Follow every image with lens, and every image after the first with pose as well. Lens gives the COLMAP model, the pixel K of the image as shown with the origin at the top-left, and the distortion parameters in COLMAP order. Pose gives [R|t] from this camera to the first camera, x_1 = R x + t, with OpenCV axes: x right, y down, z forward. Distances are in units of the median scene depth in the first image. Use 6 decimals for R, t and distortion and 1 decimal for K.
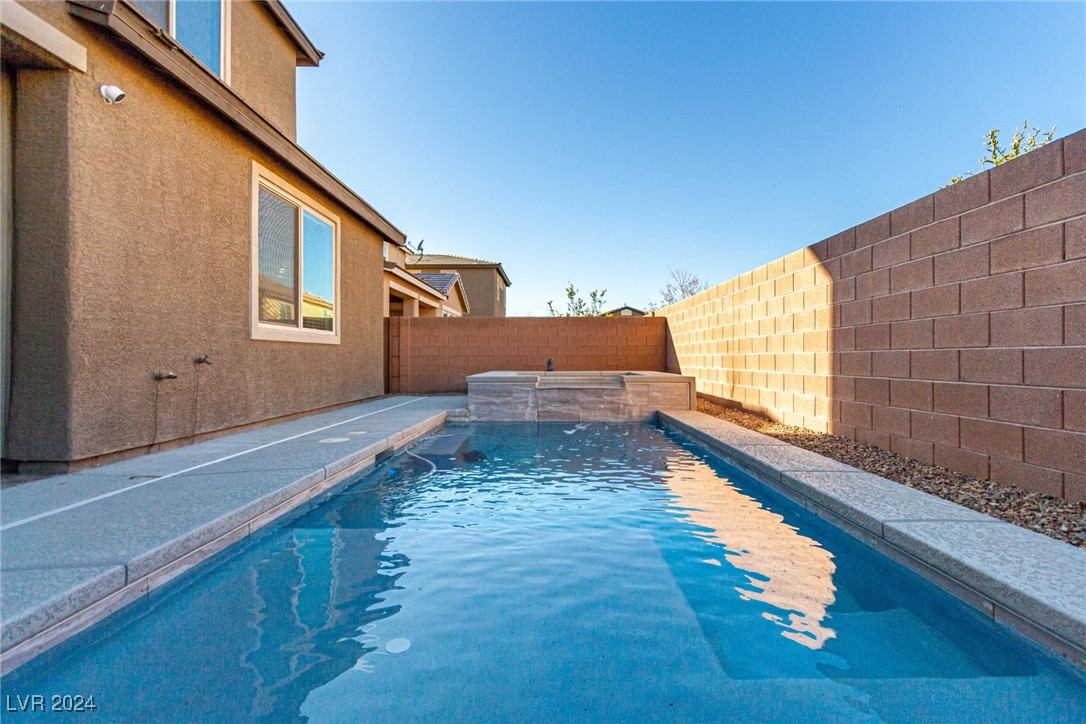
lens RADIAL K [[504.7, 0, 547.6], [0, 504.7, 359.5], [0, 0, 1]] dist [0.003105, 0.000940]
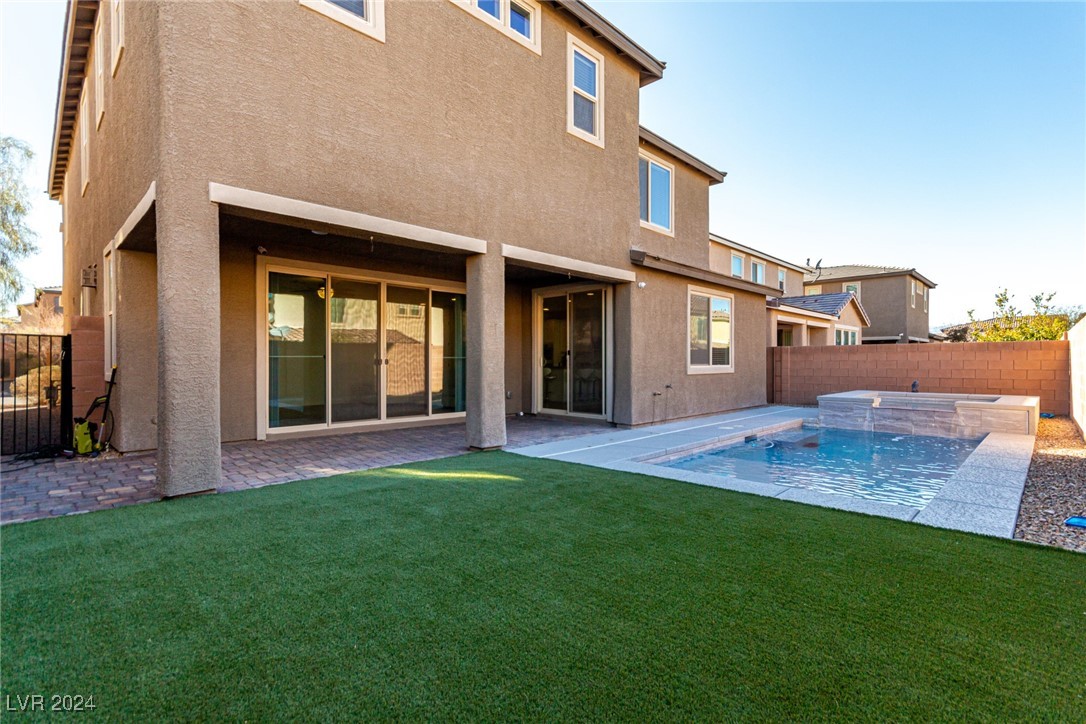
lens RADIAL K [[504.7, 0, 547.6], [0, 504.7, 359.5], [0, 0, 1]] dist [0.003105, 0.000940]
pose [[0.714882, -0.003492, -0.699236, 0.306682], [-0.000576, 0.999984, -0.005584, -0.064919], [0.699245, 0.004395, 0.714869, -0.601495]]
